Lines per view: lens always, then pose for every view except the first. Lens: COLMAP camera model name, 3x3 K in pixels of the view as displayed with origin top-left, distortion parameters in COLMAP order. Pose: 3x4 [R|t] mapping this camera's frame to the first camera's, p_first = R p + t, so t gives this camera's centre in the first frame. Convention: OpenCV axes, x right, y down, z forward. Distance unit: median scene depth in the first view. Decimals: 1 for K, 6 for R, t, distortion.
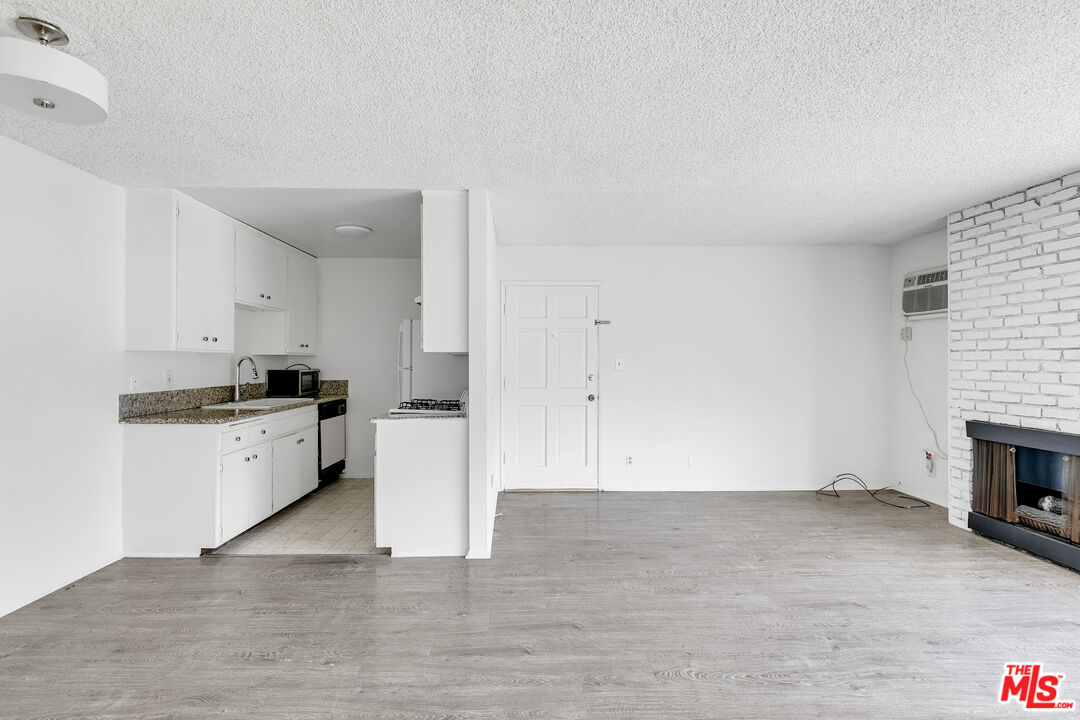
lens RADIAL K [[492.7, 0, 523.0], [0, 492.7, 359.3], [0, 0, 1]] dist [0.006913, -0.001001]
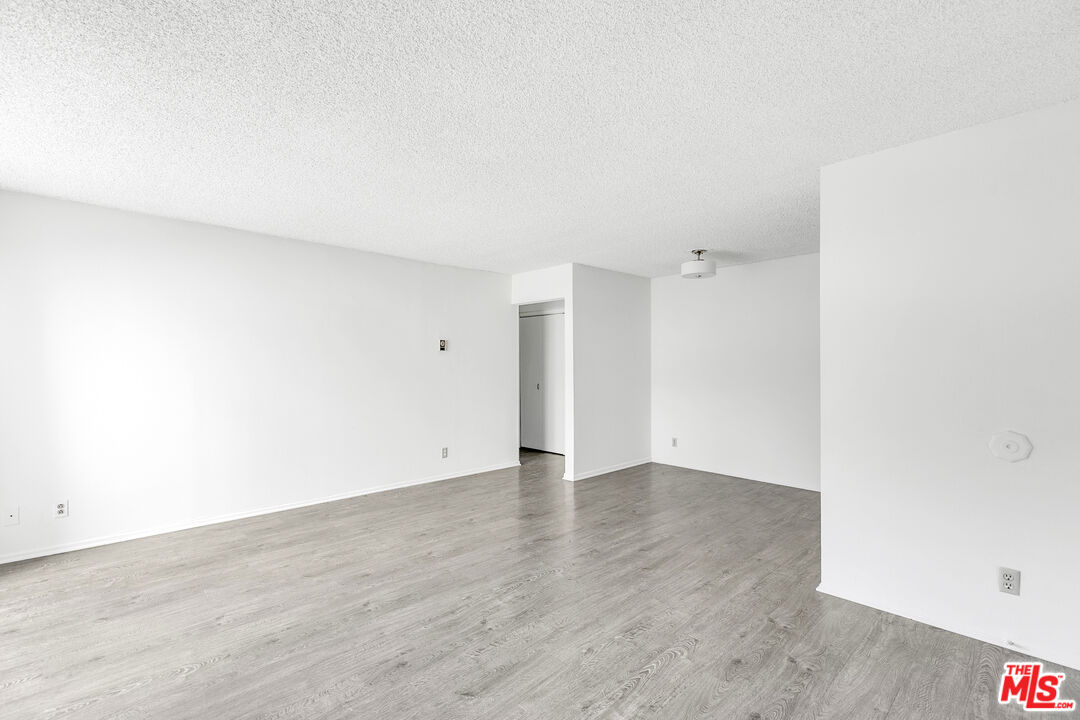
lens RADIAL K [[490.3, 0, 535.9], [0, 490.3, 363.6], [0, 0, 1]] dist [0.008488, -0.000743]
pose [[-0.734520, 0.000050, -0.678587, 0.852101], [0.002411, 0.999994, -0.002536, 0.001213], [0.678583, -0.003499, -0.734515, 1.244850]]
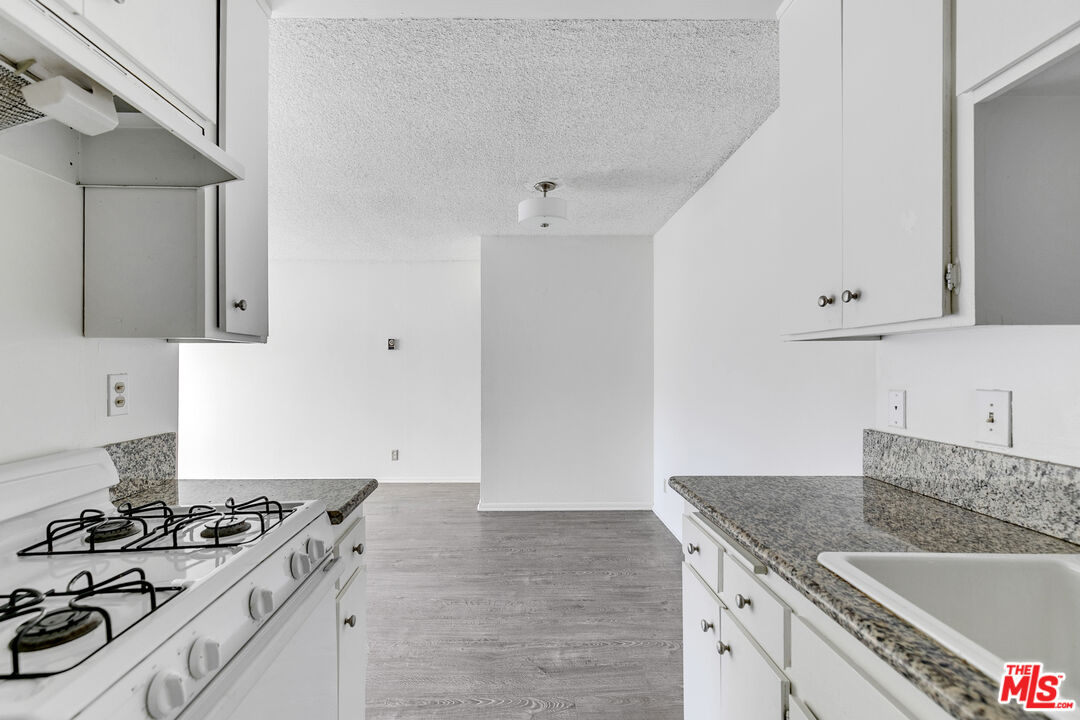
lens RADIAL K [[500.9, 0, 522.7], [0, 500.9, 361.7], [0, 0, 1]] dist [0.007548, -0.000408]
pose [[-0.999976, 0.000303, -0.006921, -0.438262], [0.000362, 0.999964, -0.008435, 0.007235], [0.006918, -0.008437, -0.999940, 1.447822]]
